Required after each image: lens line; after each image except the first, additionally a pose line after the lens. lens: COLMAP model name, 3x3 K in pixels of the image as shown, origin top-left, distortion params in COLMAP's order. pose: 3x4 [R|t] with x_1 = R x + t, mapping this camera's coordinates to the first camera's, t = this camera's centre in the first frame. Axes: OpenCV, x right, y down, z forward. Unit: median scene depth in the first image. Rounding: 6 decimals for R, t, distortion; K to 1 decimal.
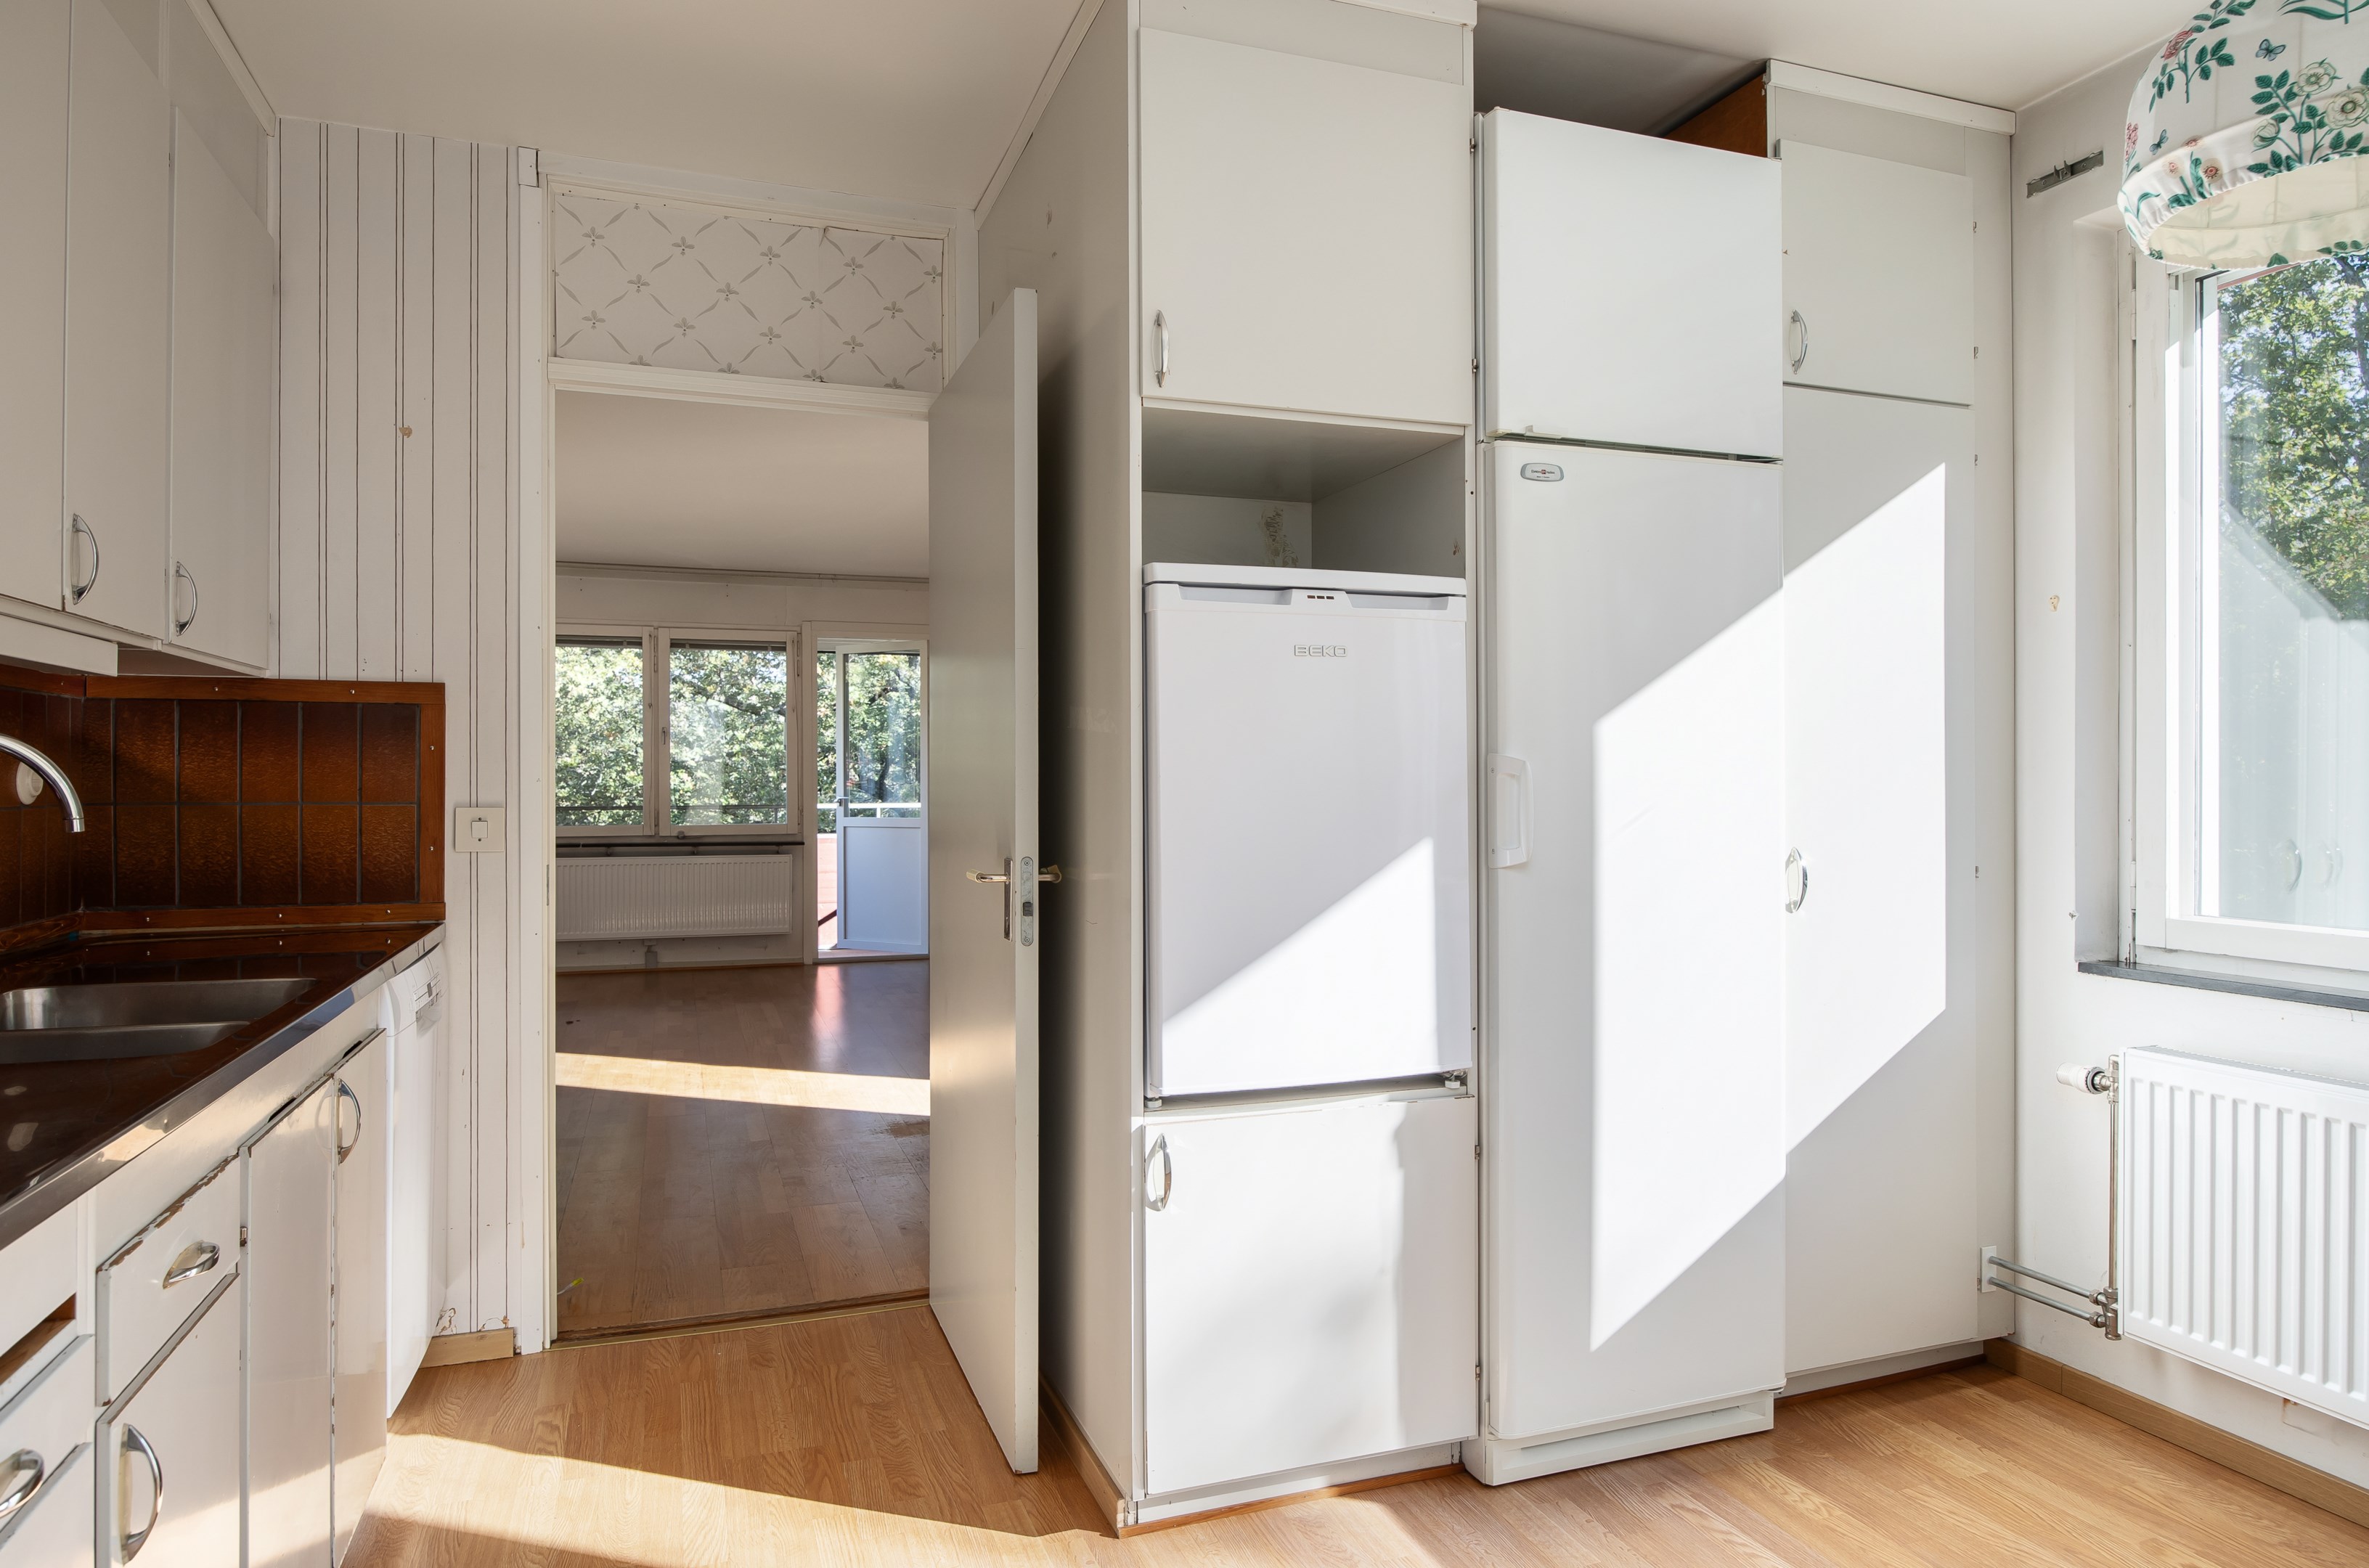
lens RADIAL K [[1374.8, 0, 1217.0], [0, 1374.8, 779.3], [0, 0, 1]] dist [-0.012081, 0.003011]
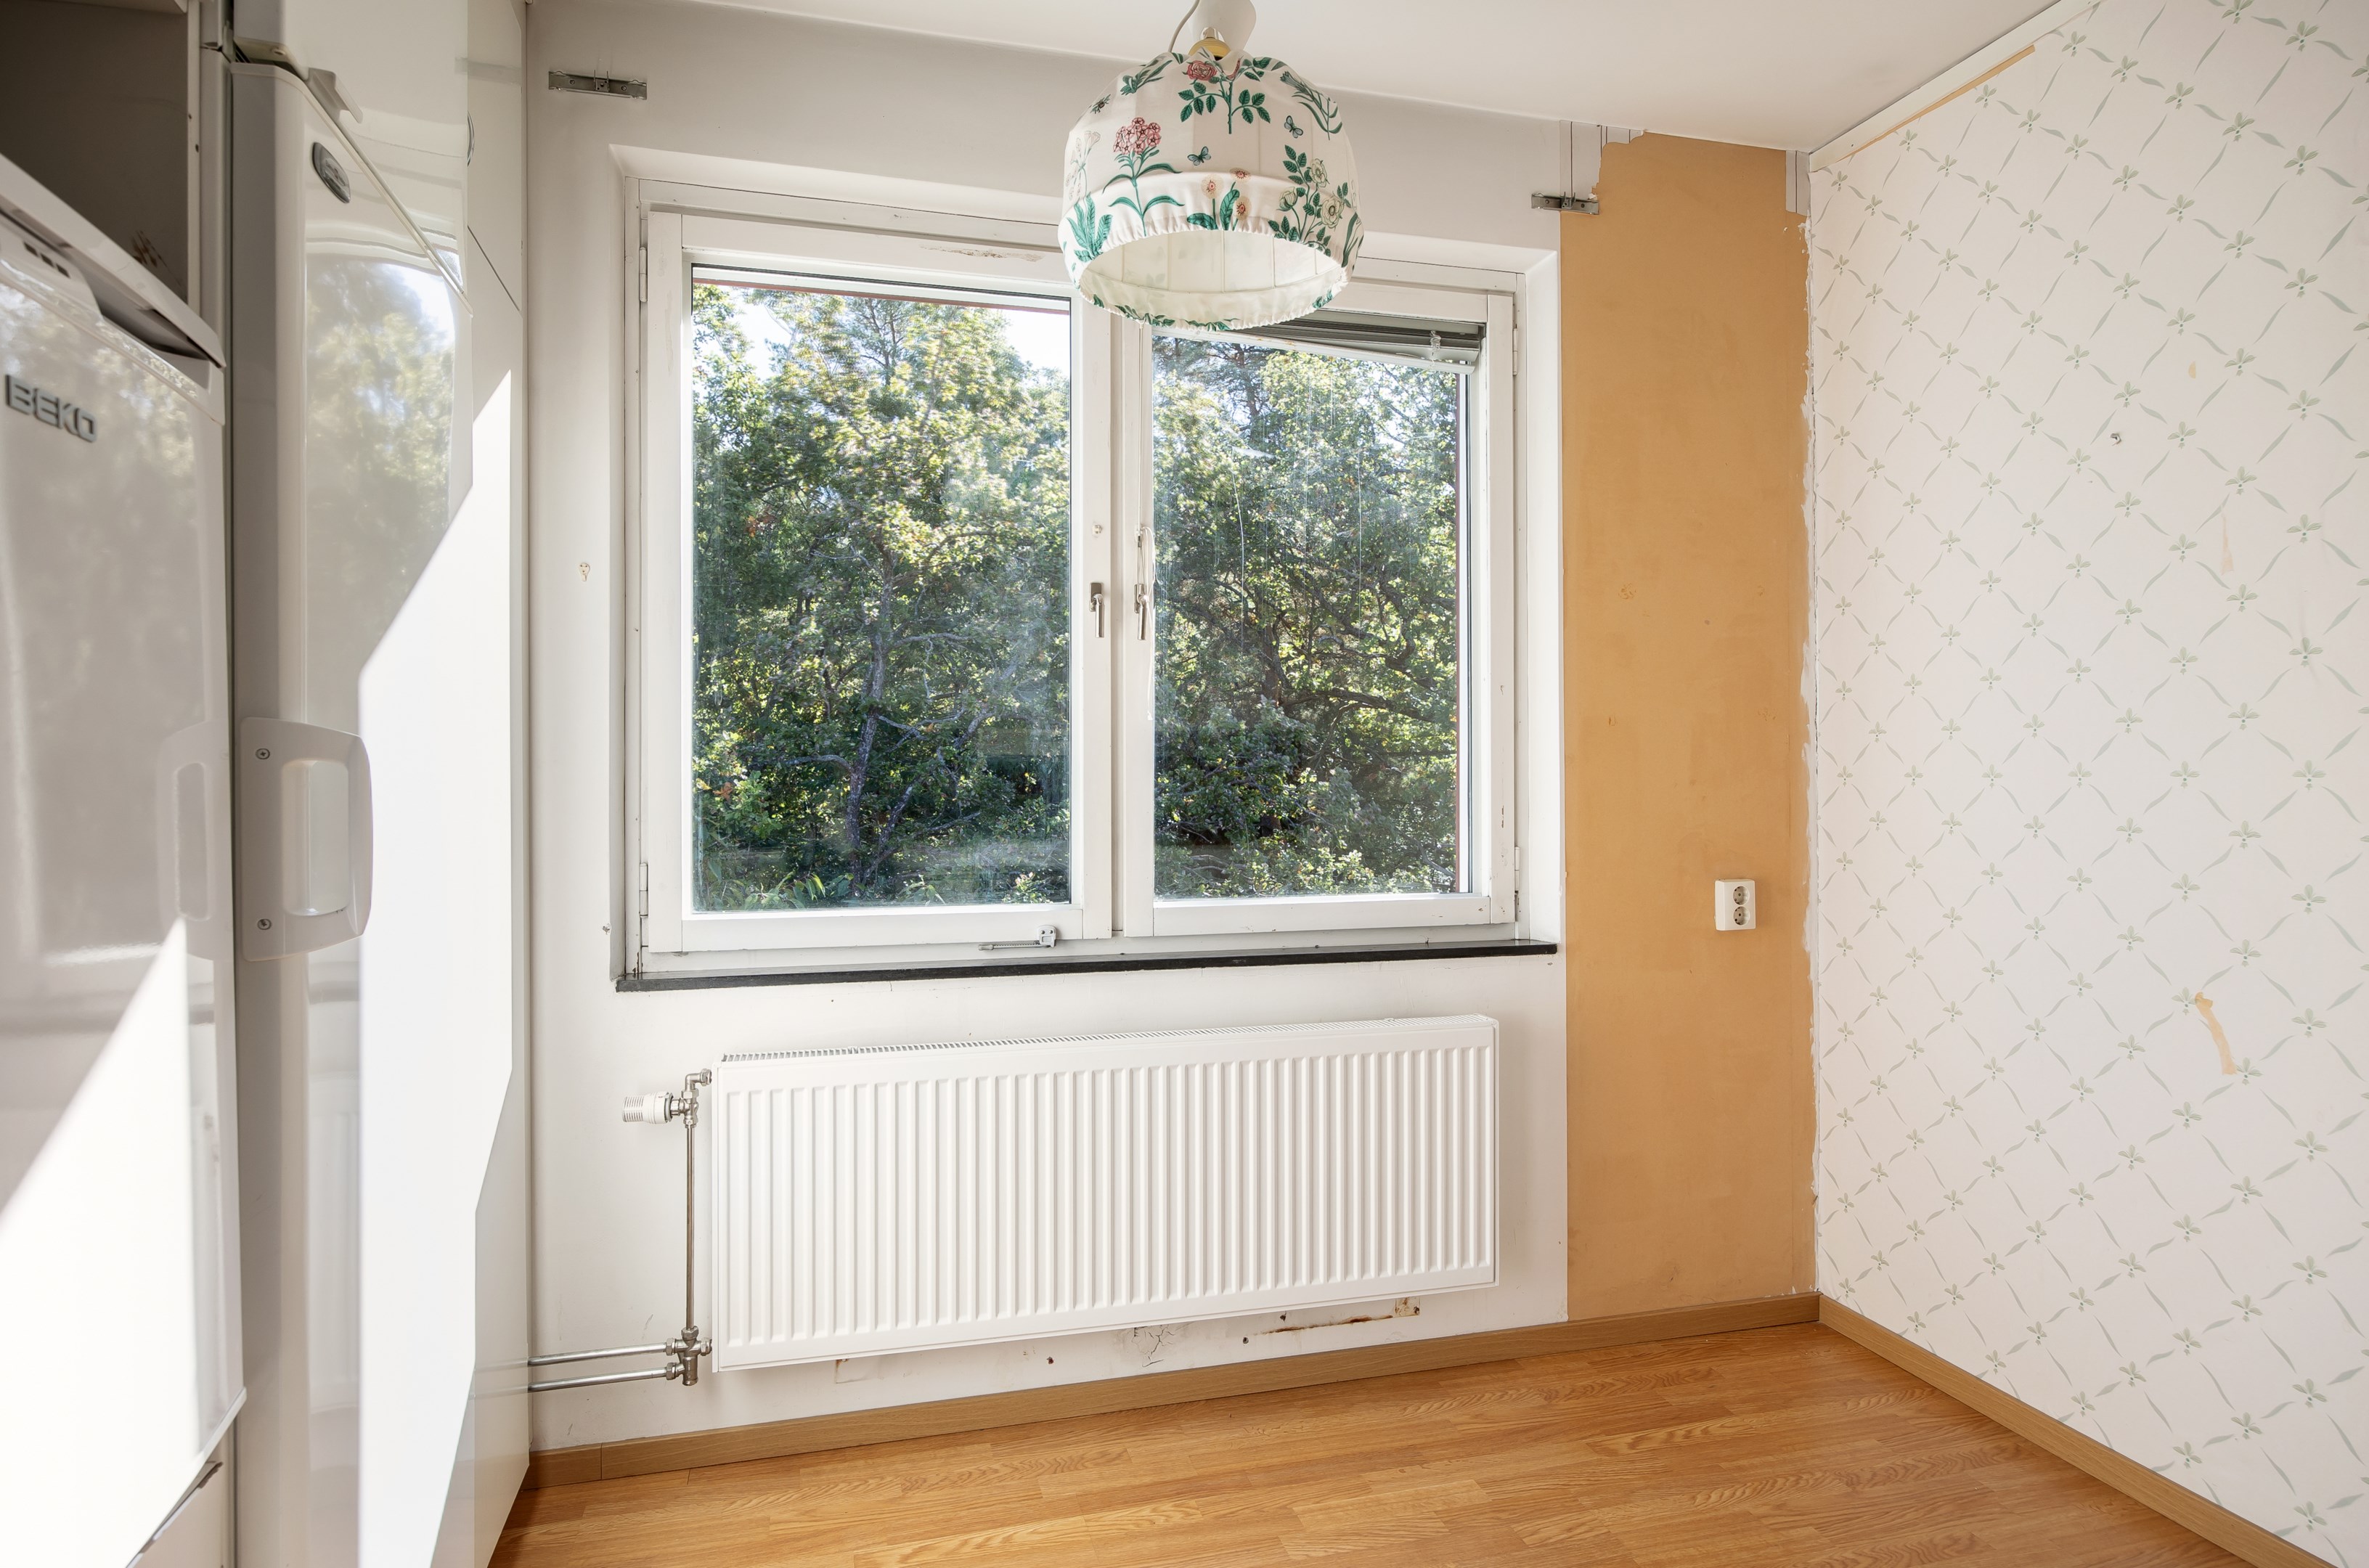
lens RADIAL K [[1330.3, 0, 1187.6], [0, 1330.3, 770.6], [0, 0, 1]] dist [-0.003409, 0.001091]
pose [[0.115774, 0.003182, 0.993270, -0.192042], [0.003246, 0.999988, -0.003582, 0.001615], [-0.993270, 0.003639, 0.115763, 0.554744]]
